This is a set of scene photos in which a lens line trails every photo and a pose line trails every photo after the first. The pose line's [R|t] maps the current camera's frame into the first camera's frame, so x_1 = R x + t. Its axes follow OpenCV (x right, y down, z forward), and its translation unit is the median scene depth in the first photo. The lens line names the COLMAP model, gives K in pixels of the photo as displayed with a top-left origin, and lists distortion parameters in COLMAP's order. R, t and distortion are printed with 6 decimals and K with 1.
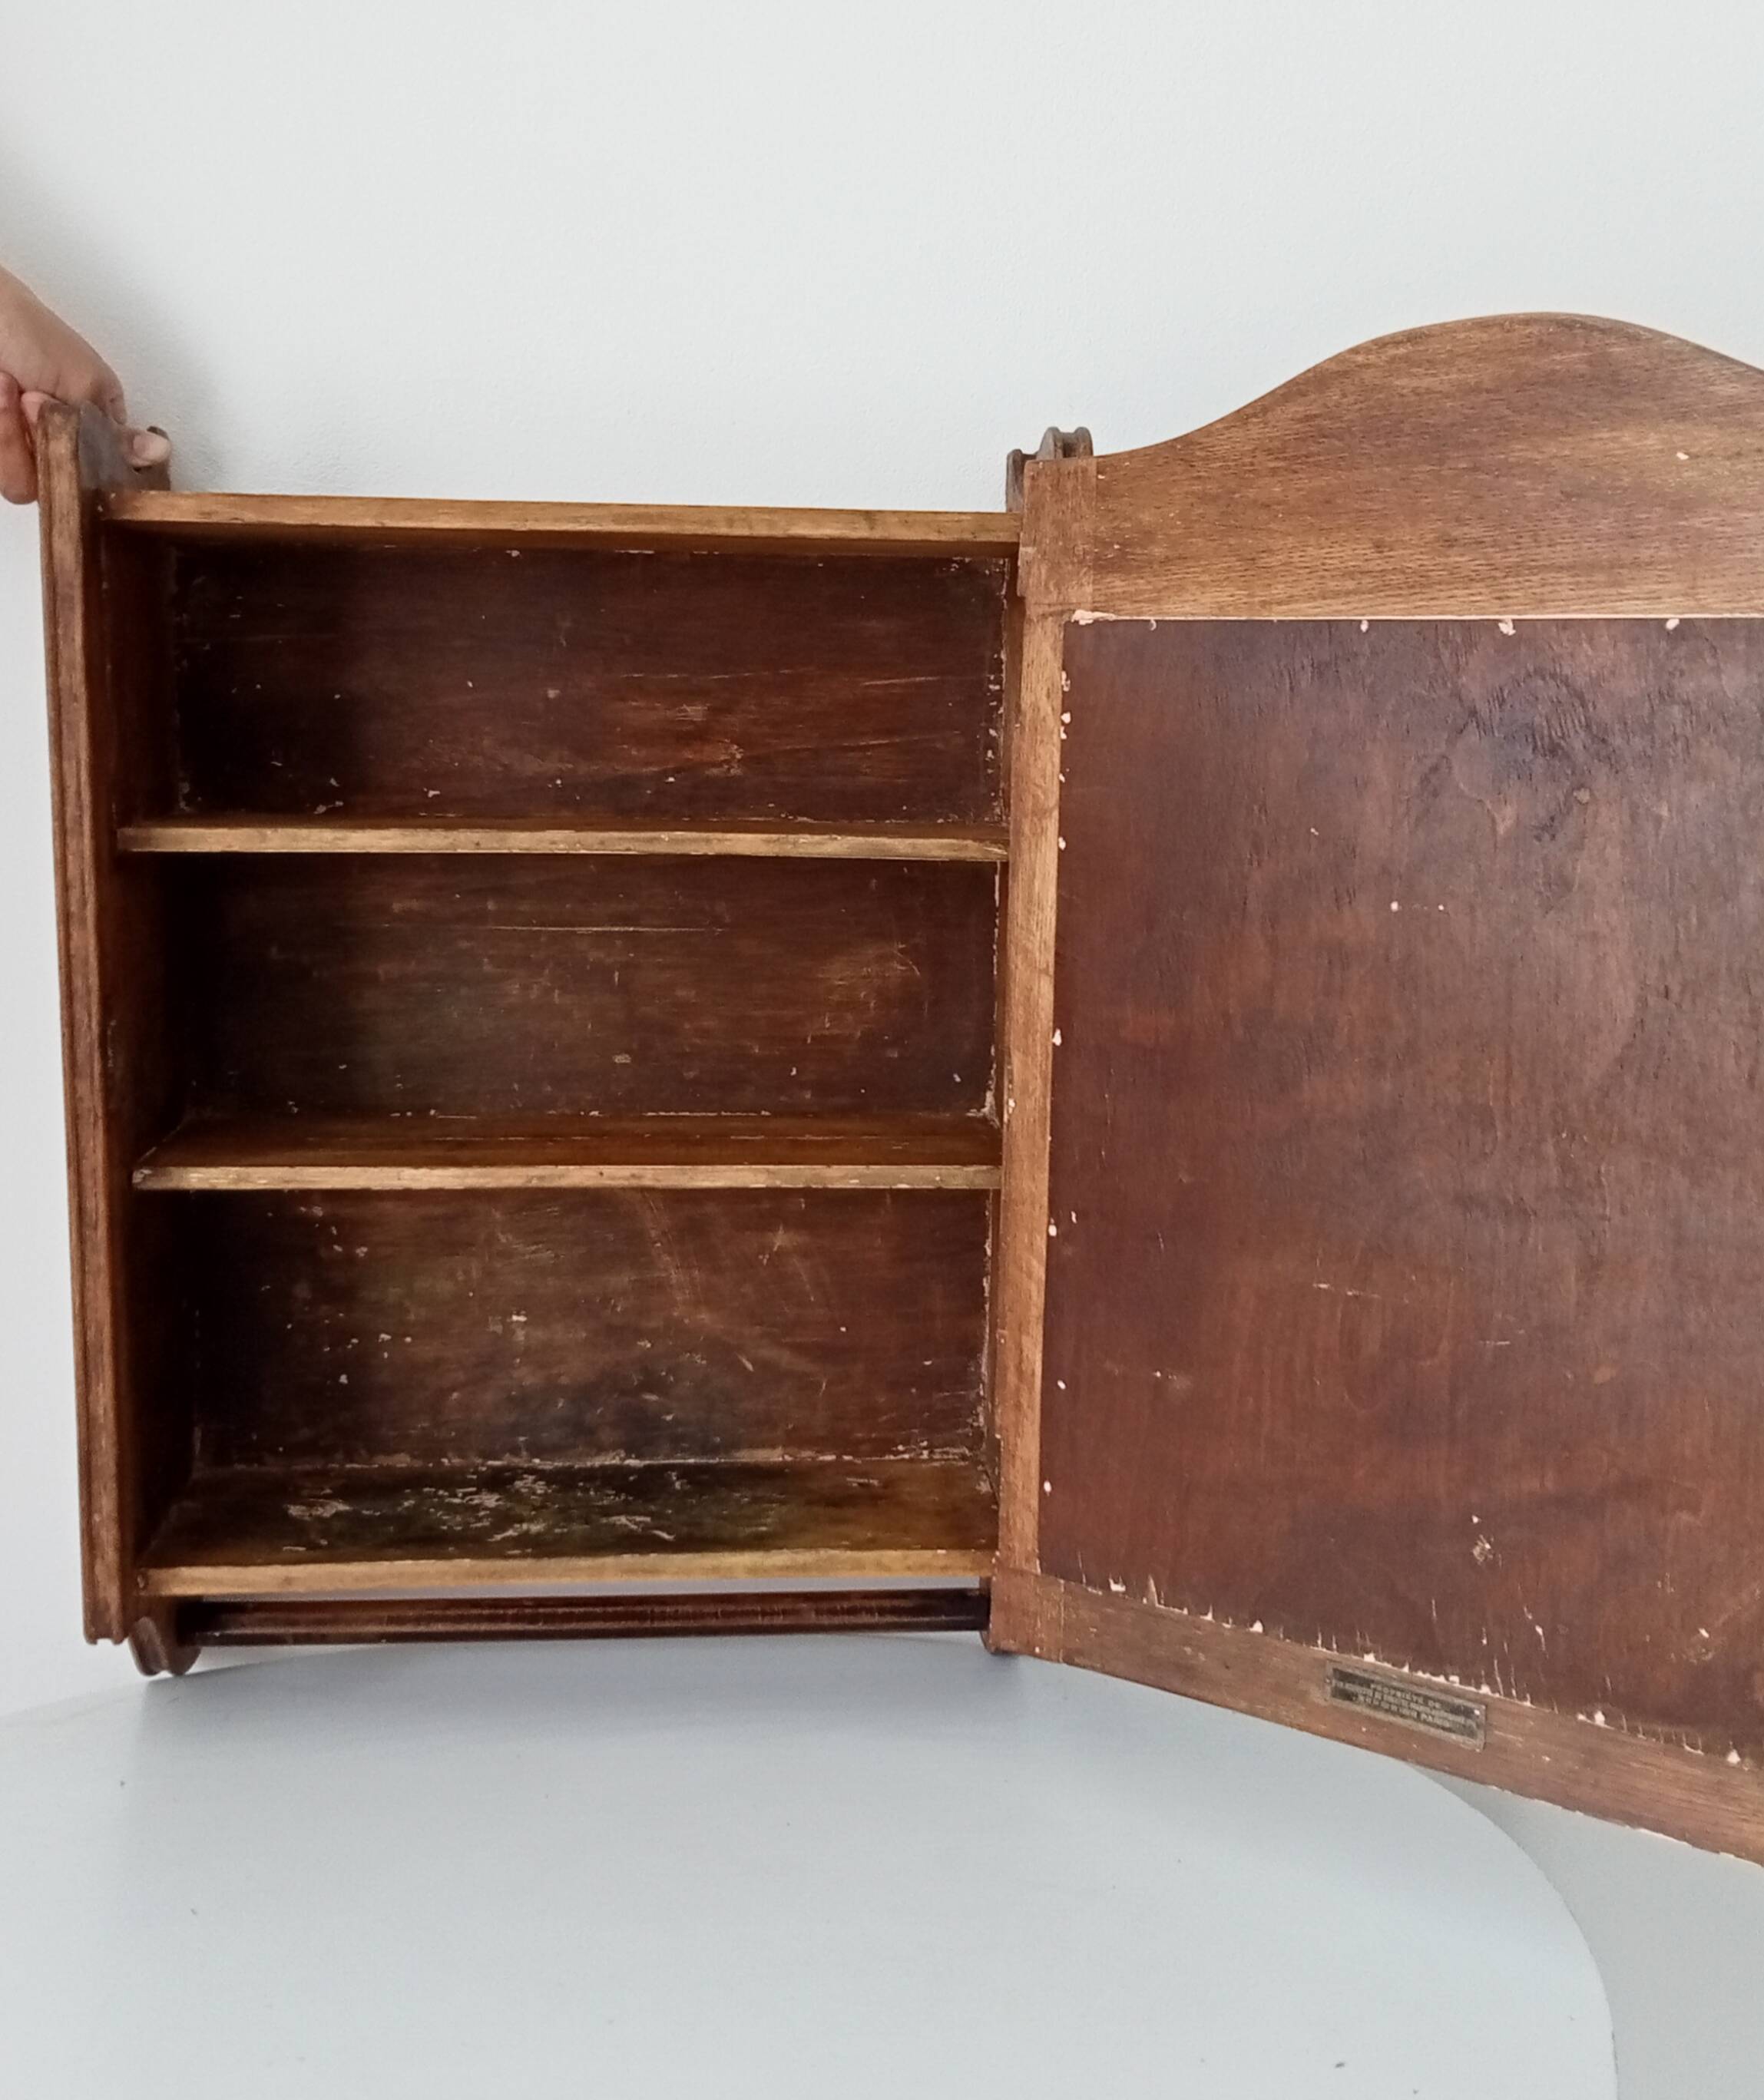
lens RADIAL K [[2339.5, 0, 882.0], [0, 2339.5, 1050.0], [0, 0, 1]] dist [0.083719, -0.214065]
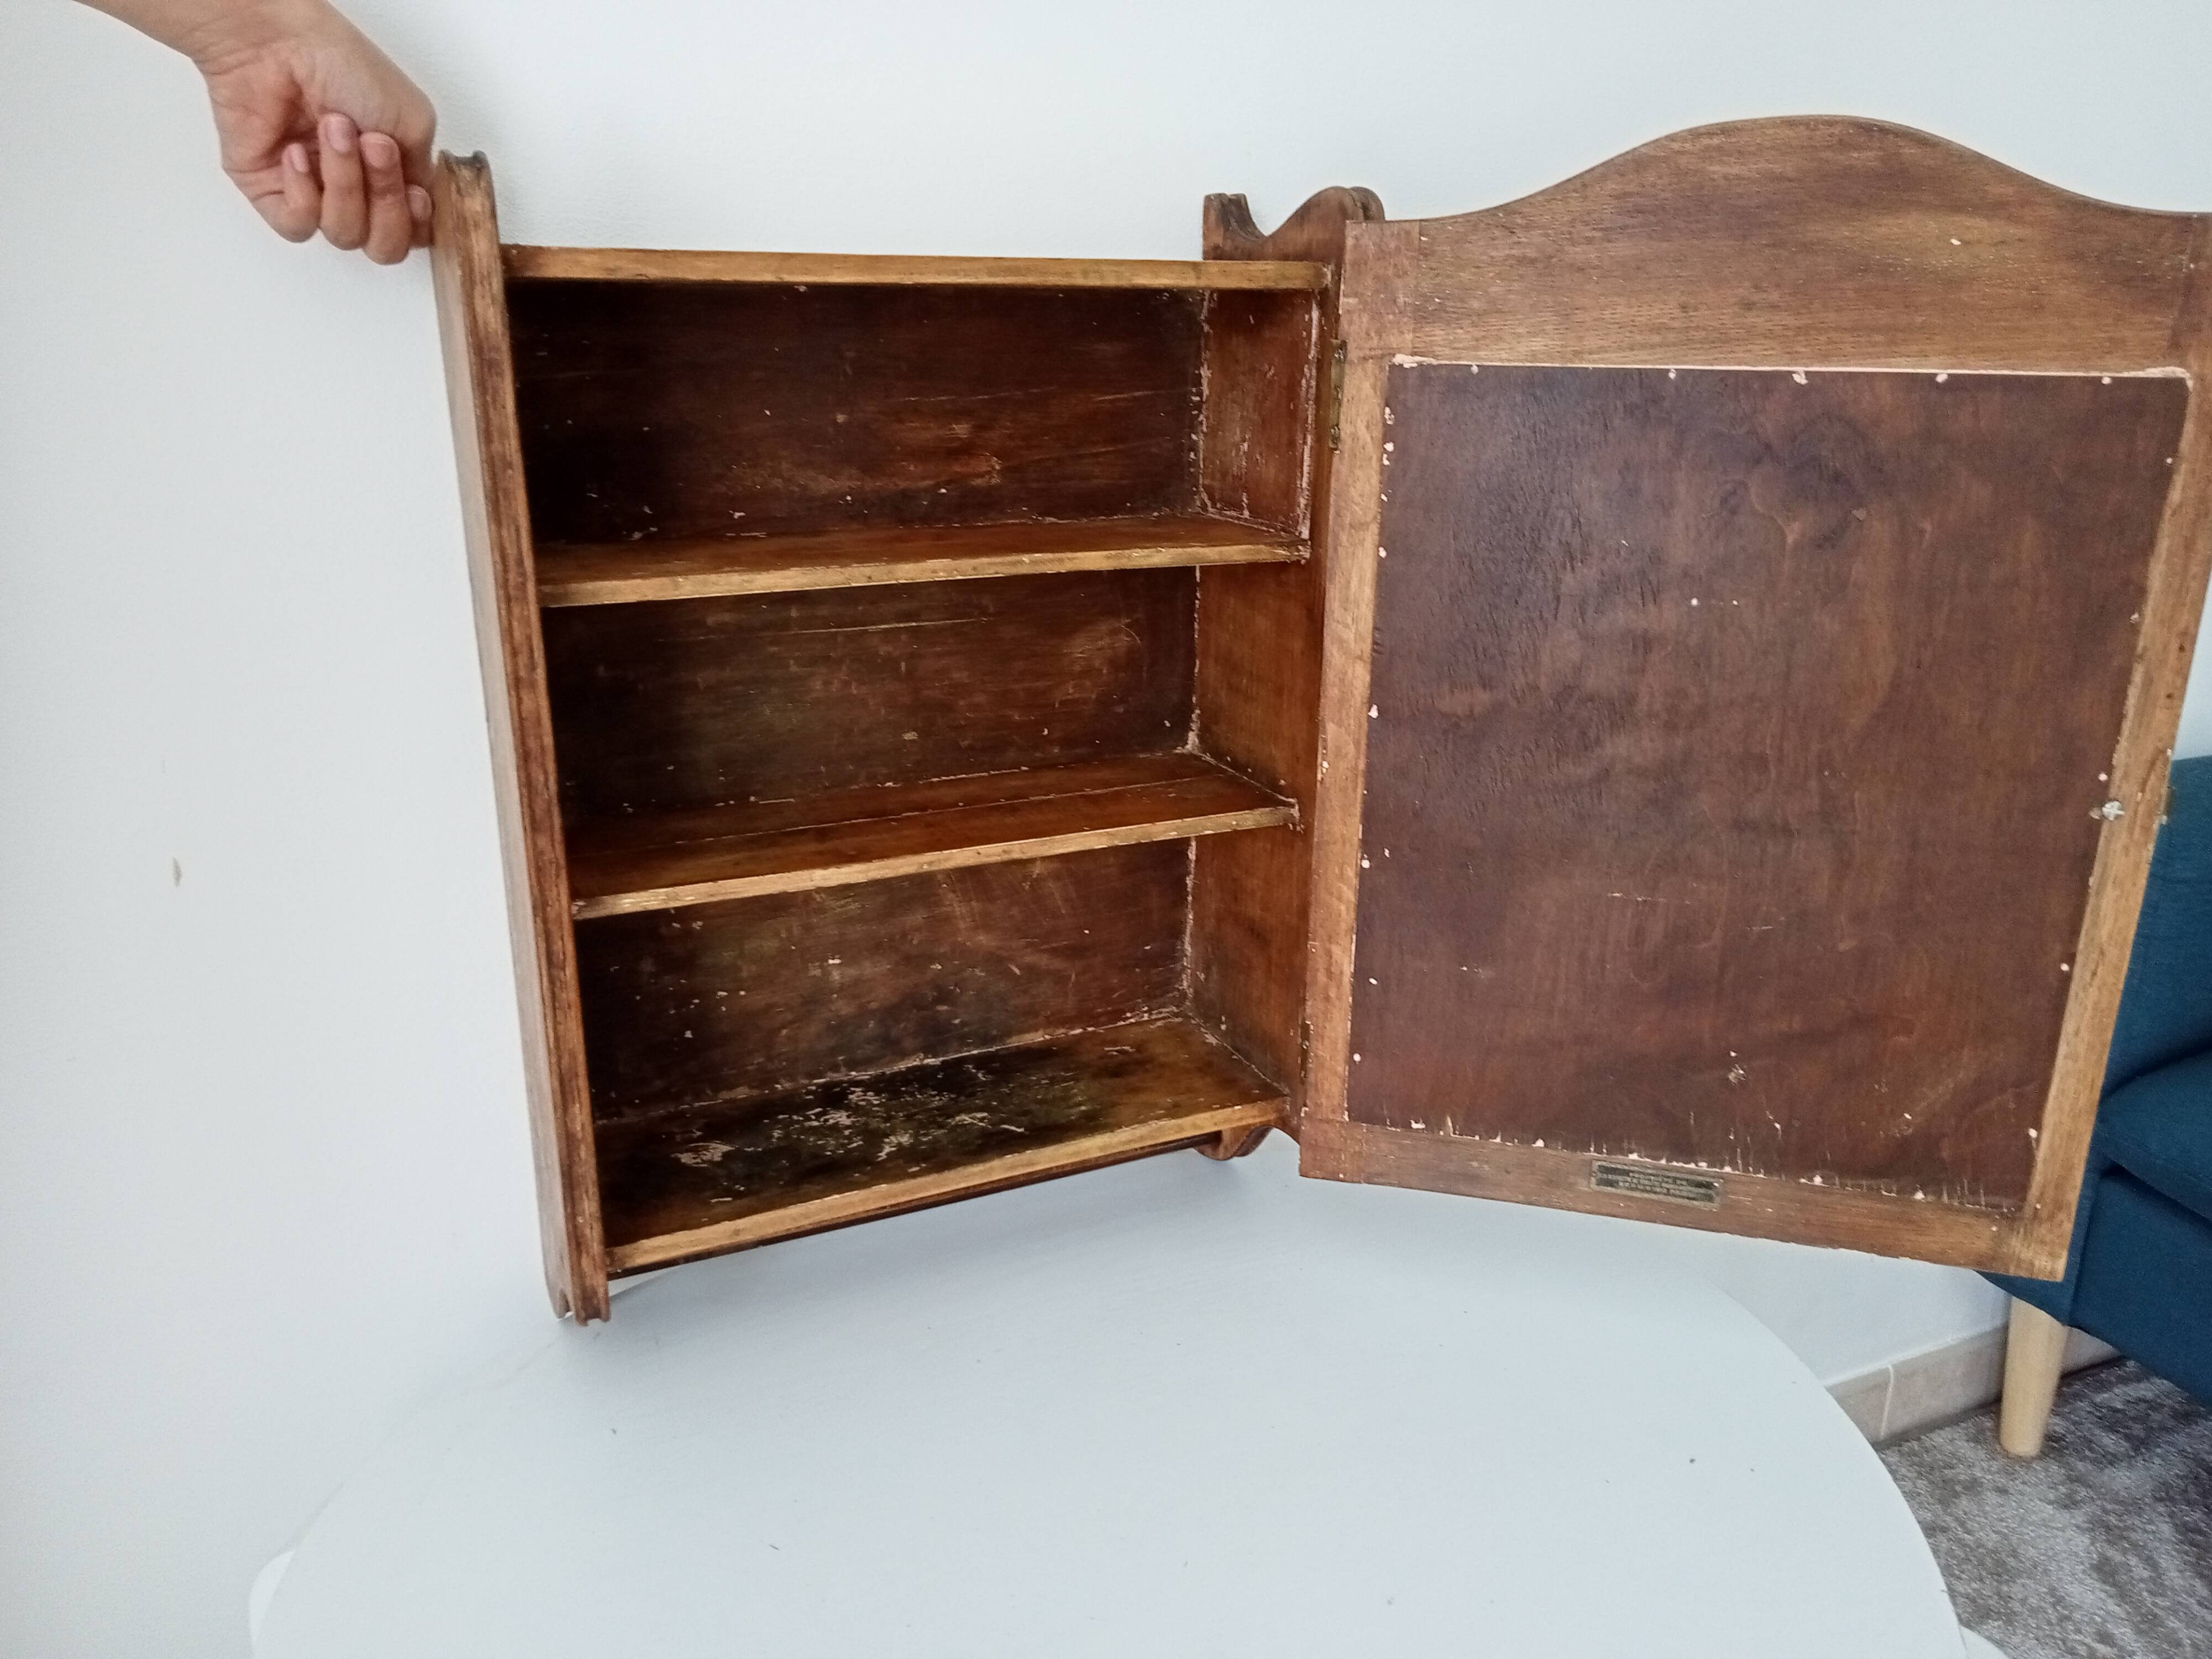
lens RADIAL K [[1650.7, 0, 1106.0], [0, 1650.7, 829.5], [0, 0, 1]] dist [0.050713, -0.070605]
pose [[0.938552, -0.113722, 0.325864, -0.346218], [0.058858, 0.983064, 0.173553, -0.103177], [-0.340082, -0.143709, 0.929350, 0.232307]]
